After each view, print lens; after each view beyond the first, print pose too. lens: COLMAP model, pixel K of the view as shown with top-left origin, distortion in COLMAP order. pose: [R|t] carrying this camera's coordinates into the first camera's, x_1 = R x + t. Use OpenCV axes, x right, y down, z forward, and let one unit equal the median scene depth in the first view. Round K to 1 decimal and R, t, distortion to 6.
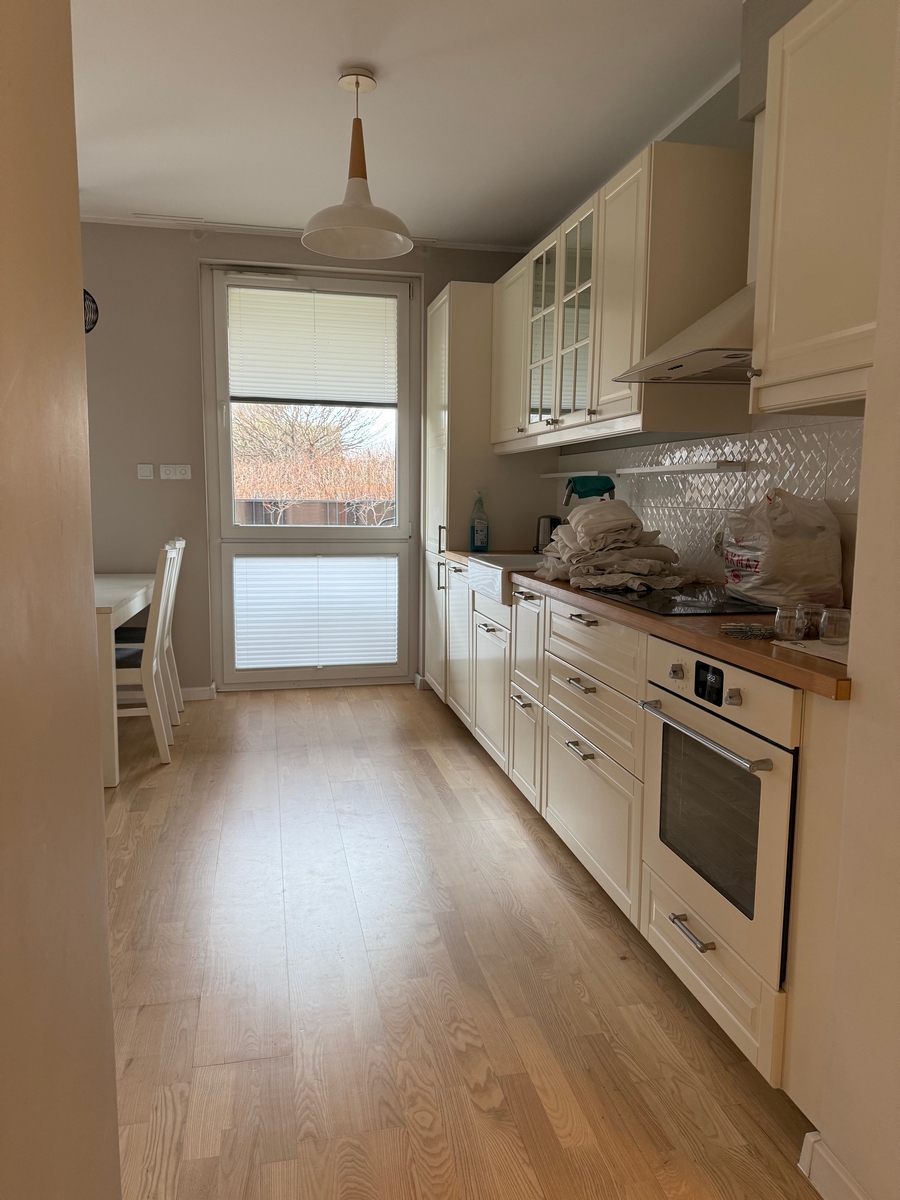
lens RADIAL K [[854.7, 0, 449.1], [0, 854.7, 601.1], [0, 0, 1]] dist [0.015121, -0.013794]
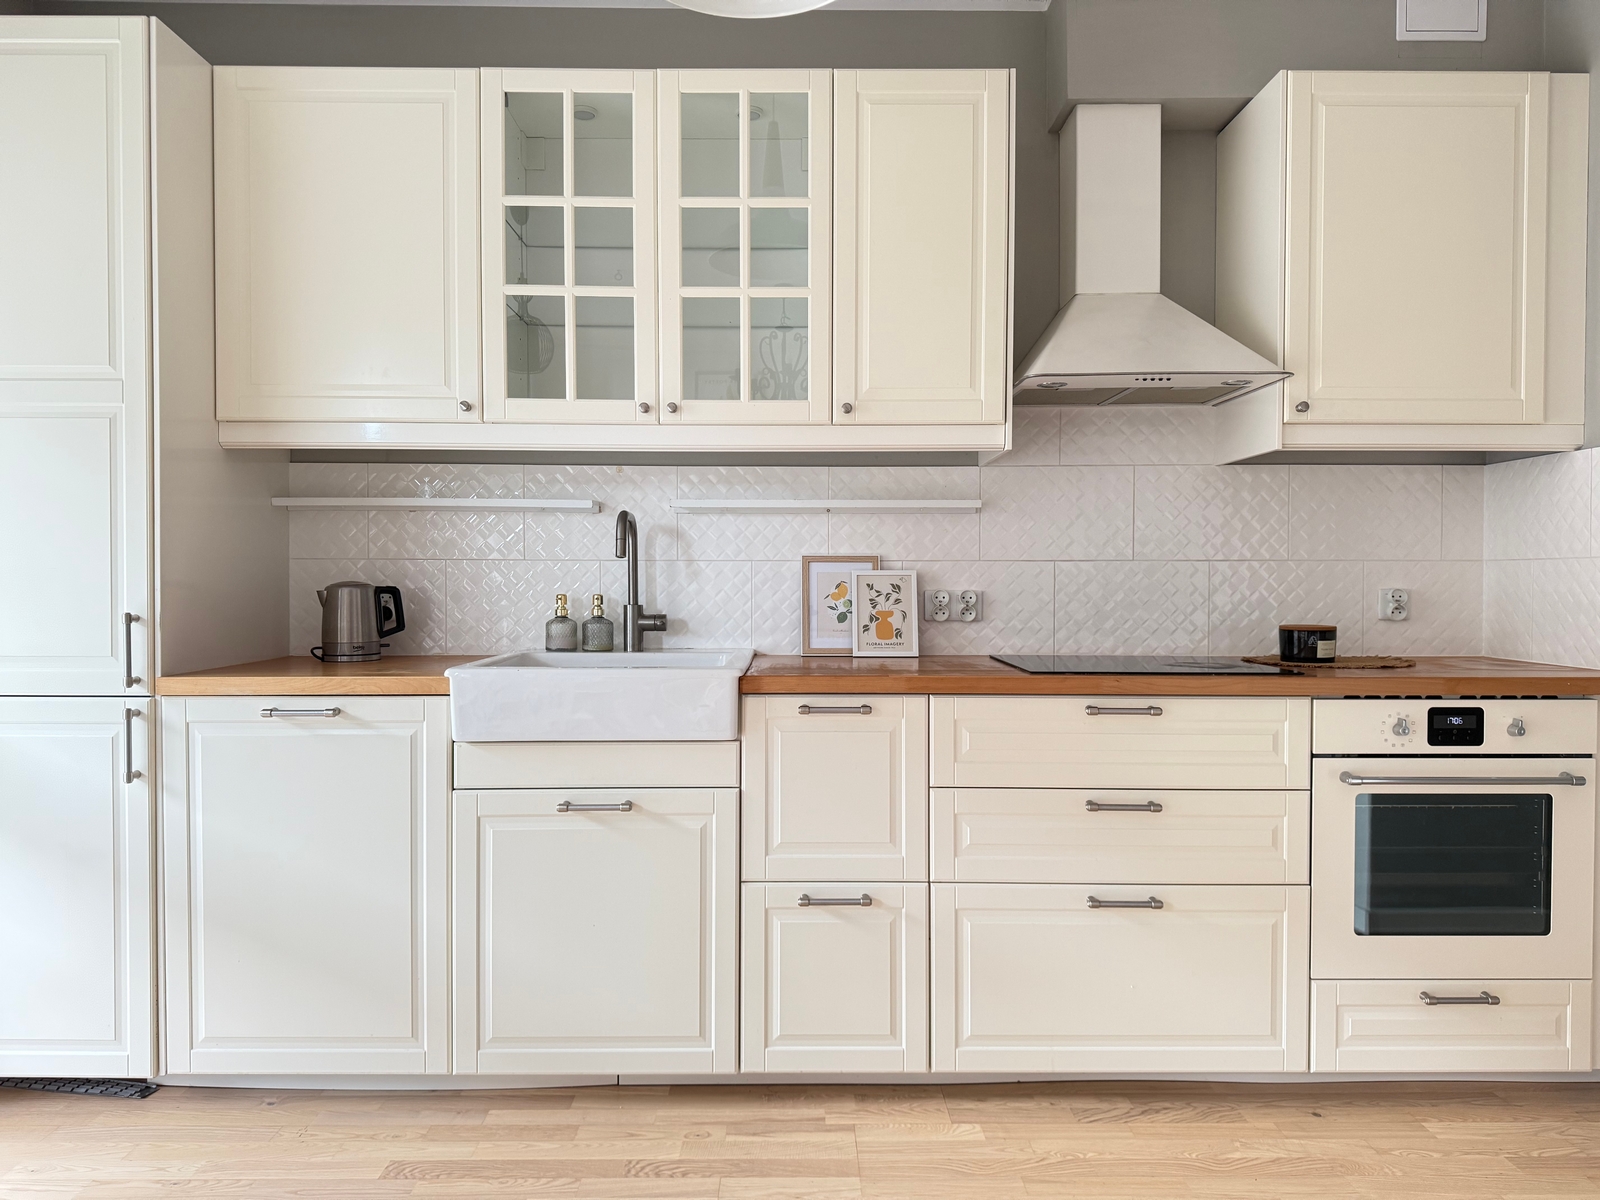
lens RADIAL K [[1139.6, 0, 797.9], [0, 1139.6, 595.3], [0, 0, 1]] dist [0.015121, -0.013794]
pose [[0.202674, -0.029339, 0.978807, -1.039448], [0.124107, 0.992261, 0.004044, -0.139521], [-0.971350, 0.120657, 0.204747, 1.354558]]
